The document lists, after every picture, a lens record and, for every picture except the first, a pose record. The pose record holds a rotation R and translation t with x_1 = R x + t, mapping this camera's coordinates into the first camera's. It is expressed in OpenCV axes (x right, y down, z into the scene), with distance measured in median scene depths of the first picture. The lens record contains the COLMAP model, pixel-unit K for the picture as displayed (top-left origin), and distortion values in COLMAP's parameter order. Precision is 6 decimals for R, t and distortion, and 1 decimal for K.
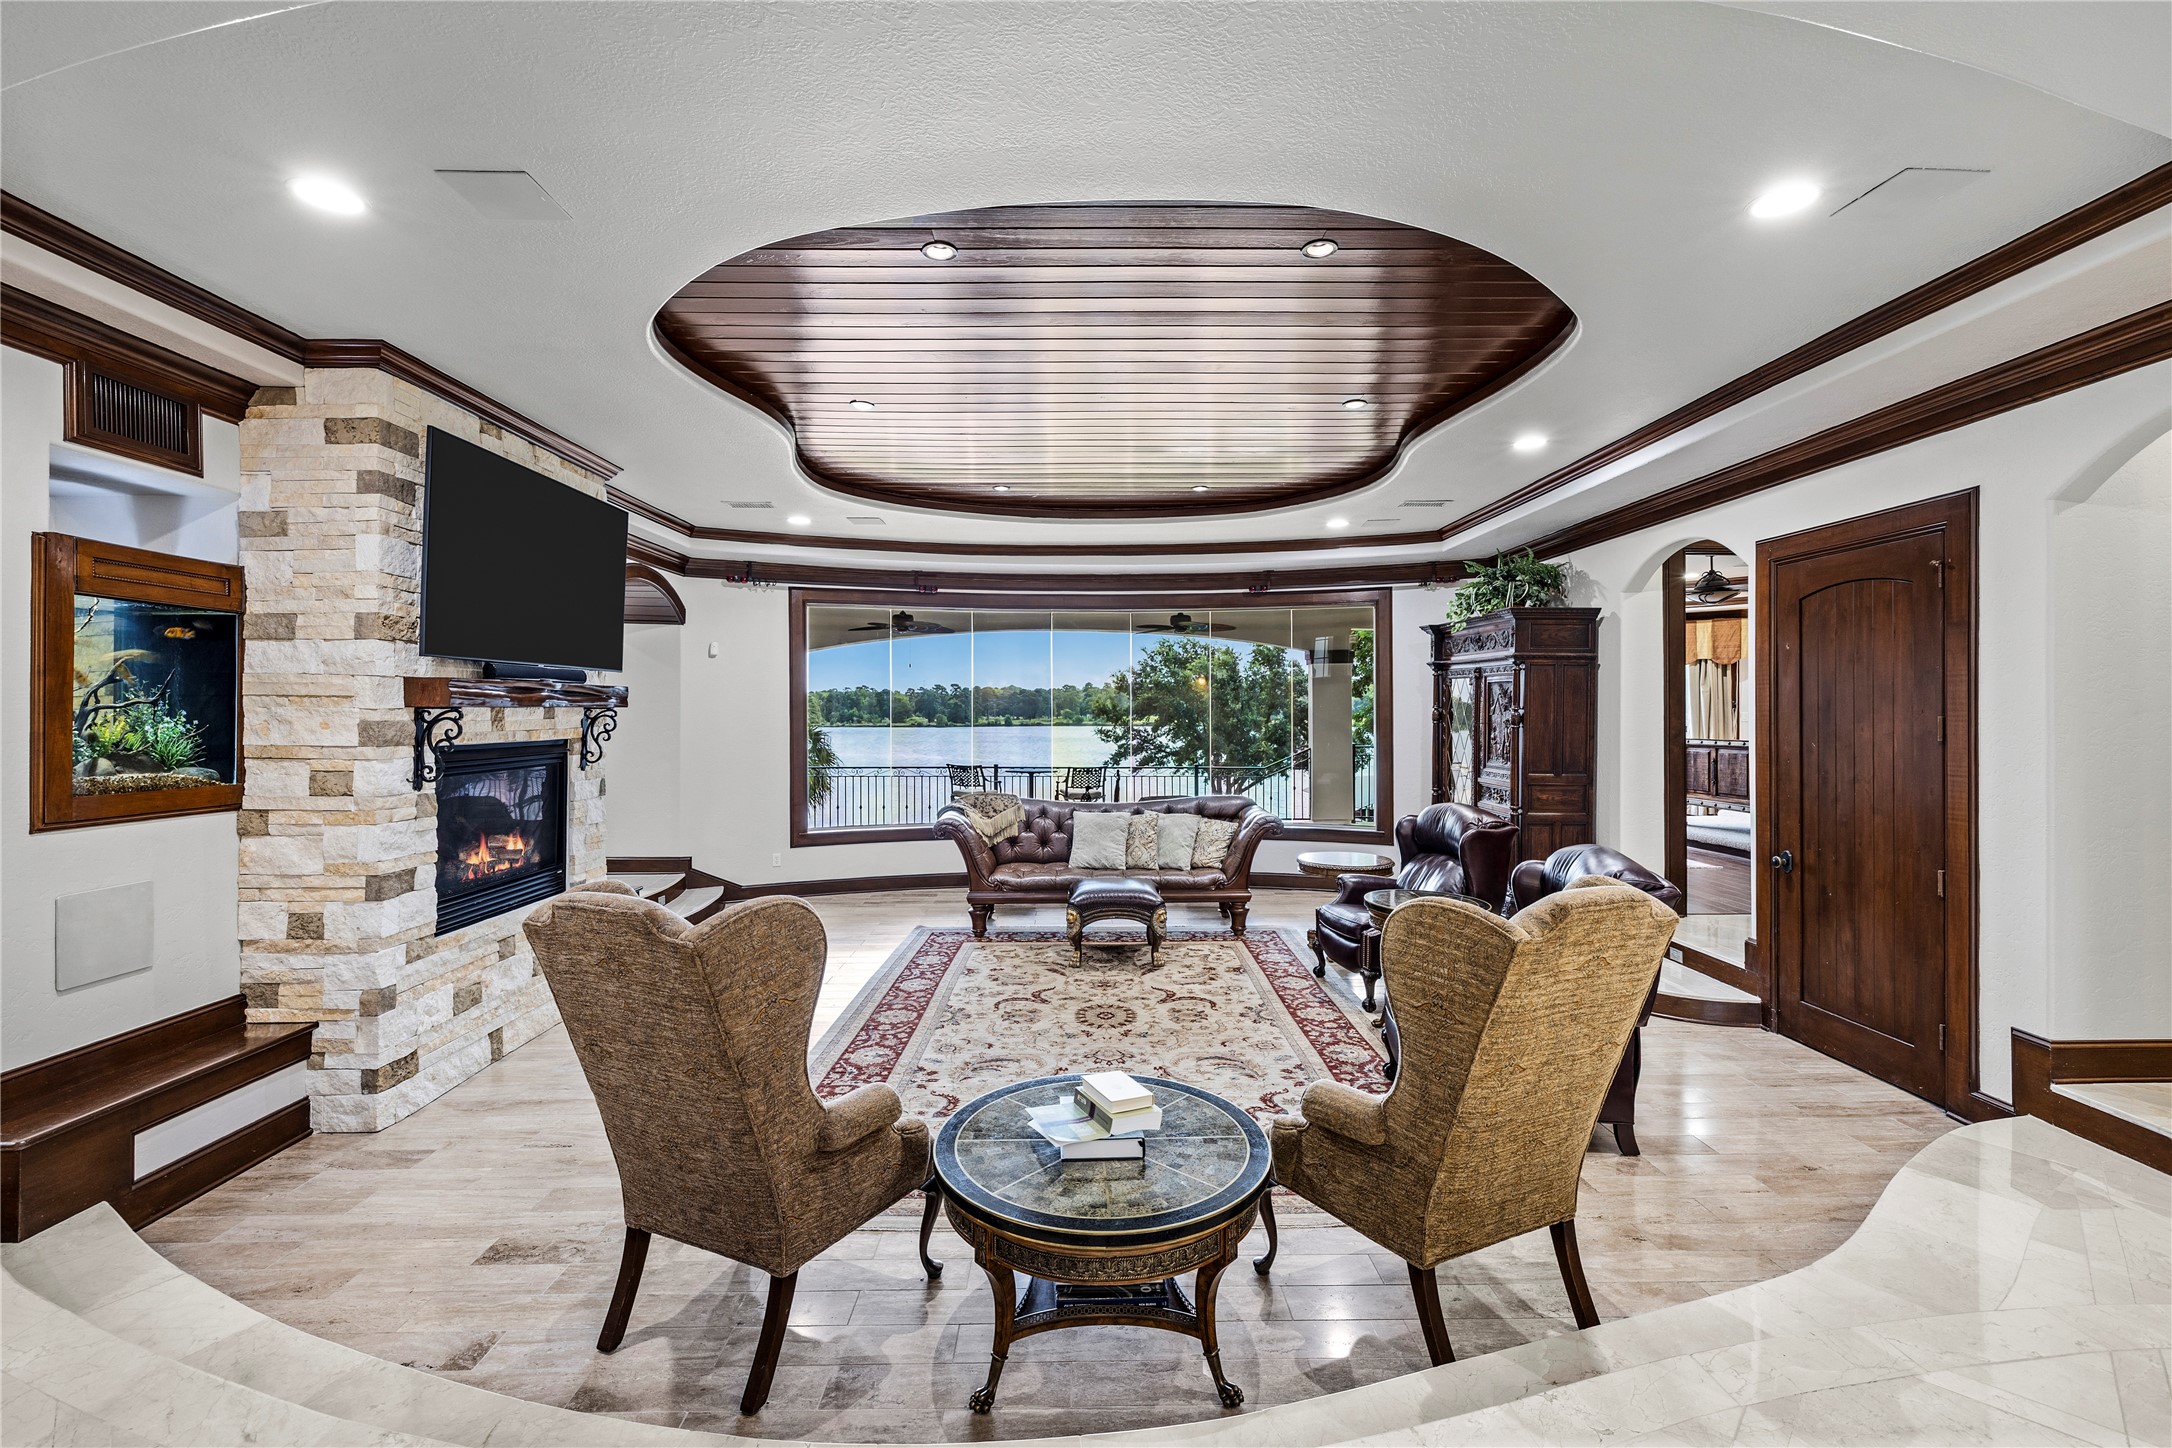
lens RADIAL K [[922.8, 0, 1088.7], [0, 922.8, 715.2], [0, 0, 1]] dist [0.003433, -0.000404]
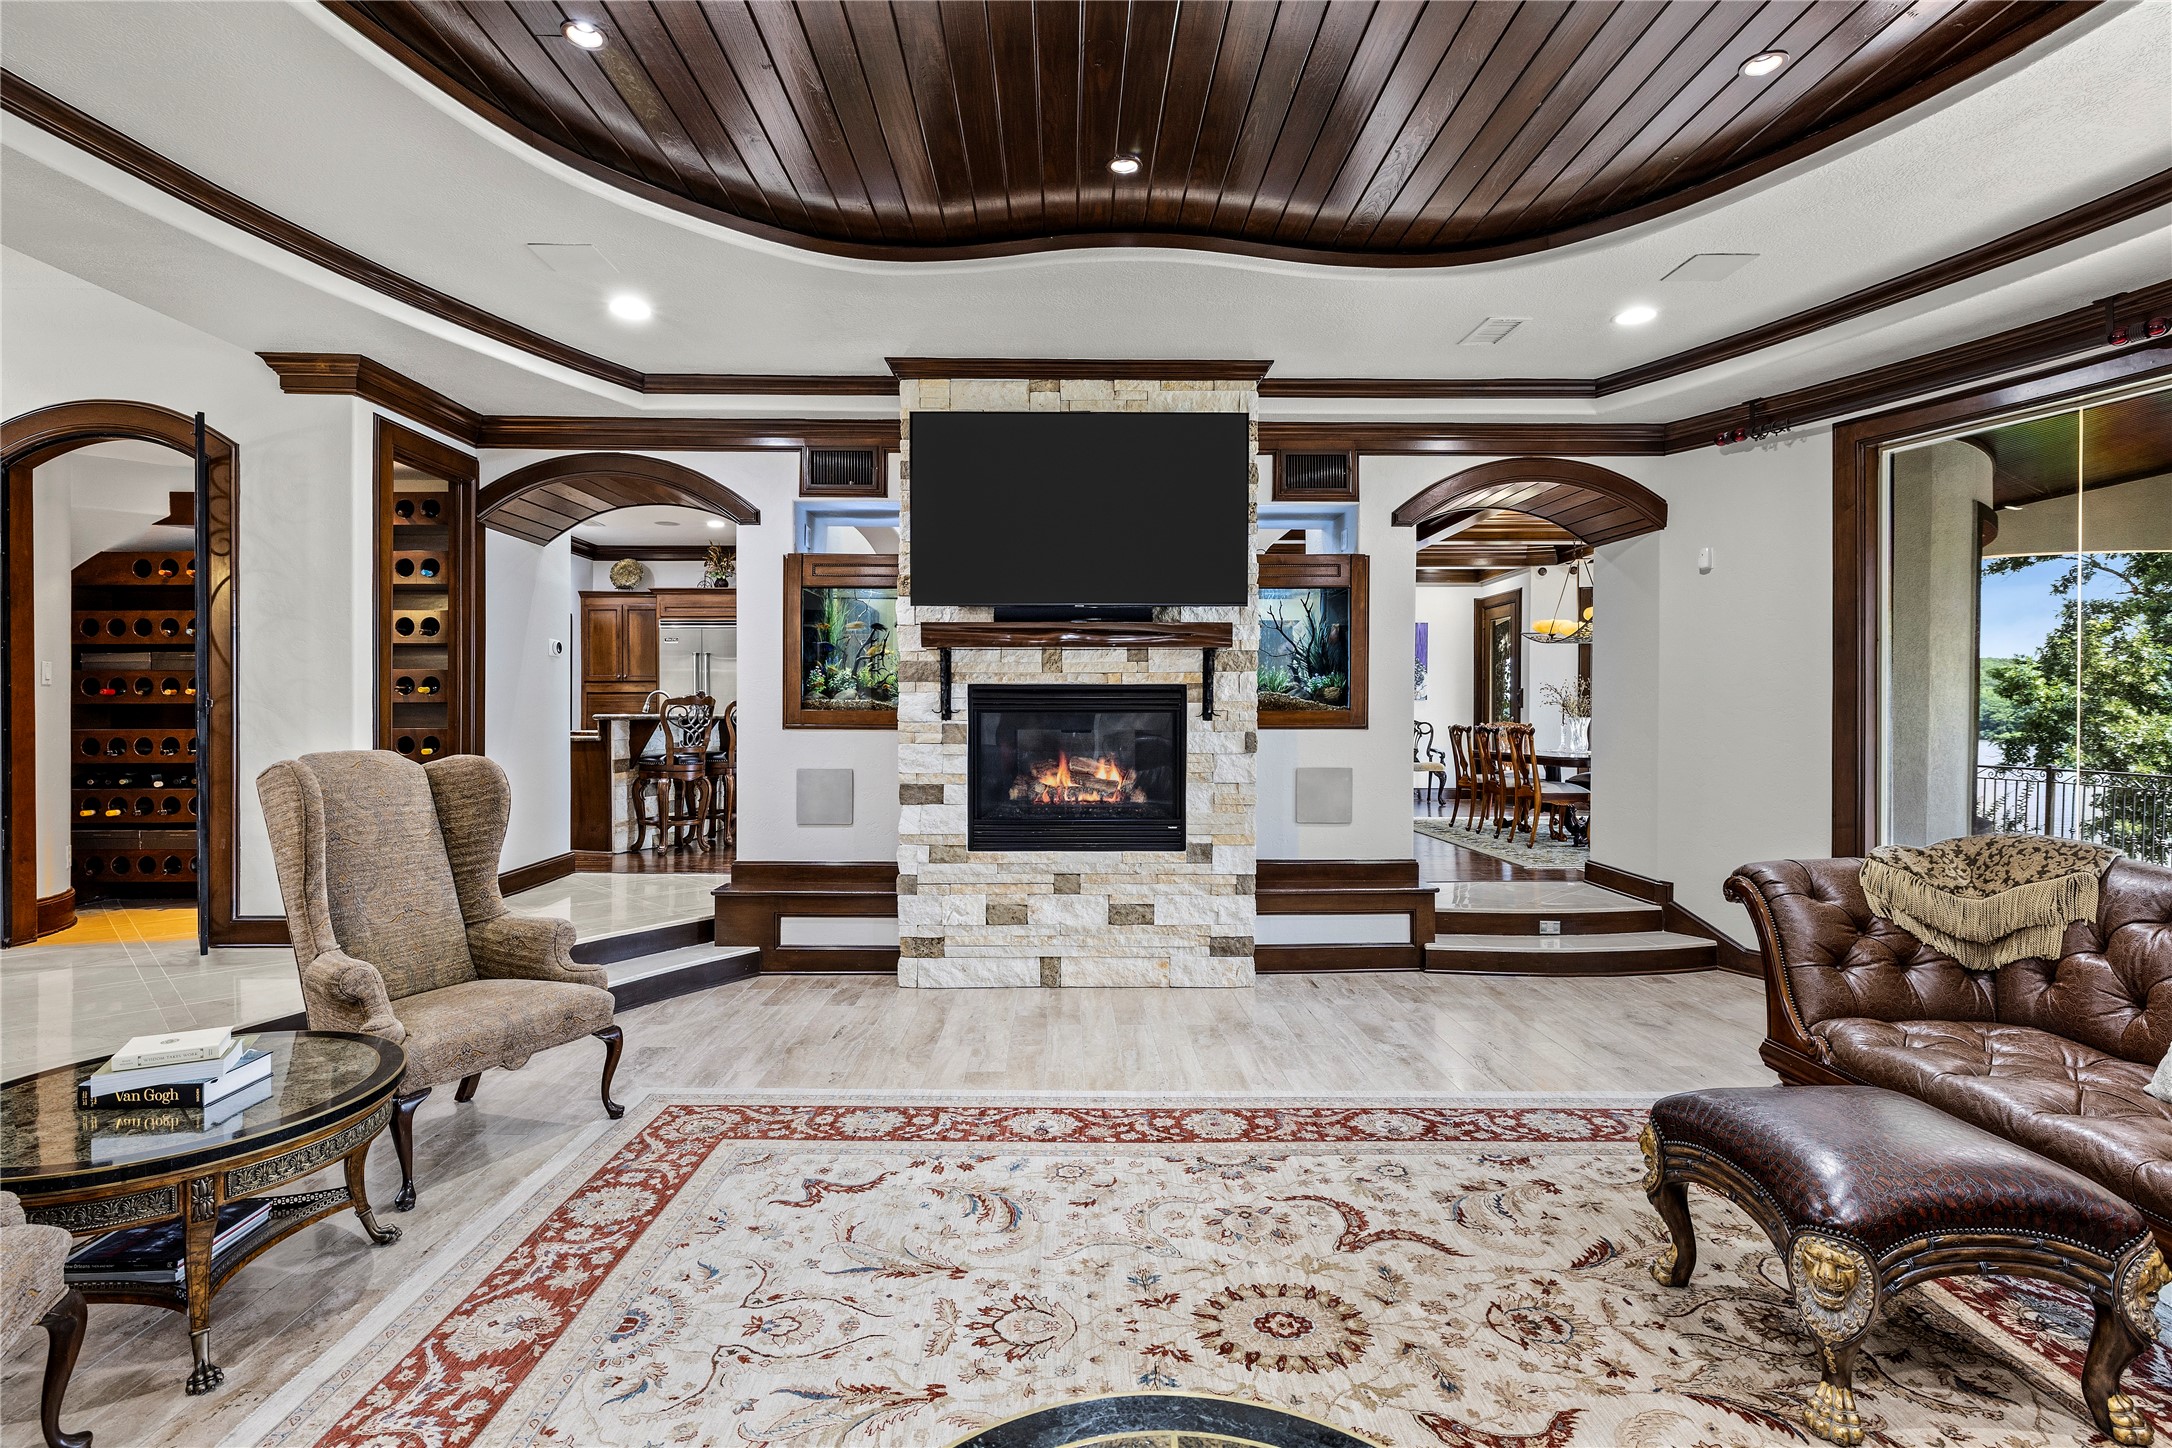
lens RADIAL K [[1052.0, 0, 1081.7], [0, 1052.0, 720.6], [0, 0, 1]] dist [-0.002754, -0.000093]
pose [[-0.001485, 0.007138, -0.999973, 0.537789], [-0.005265, 0.999961, 0.007145, 0.062062], [0.999985, 0.005275, -0.001447, 1.016719]]
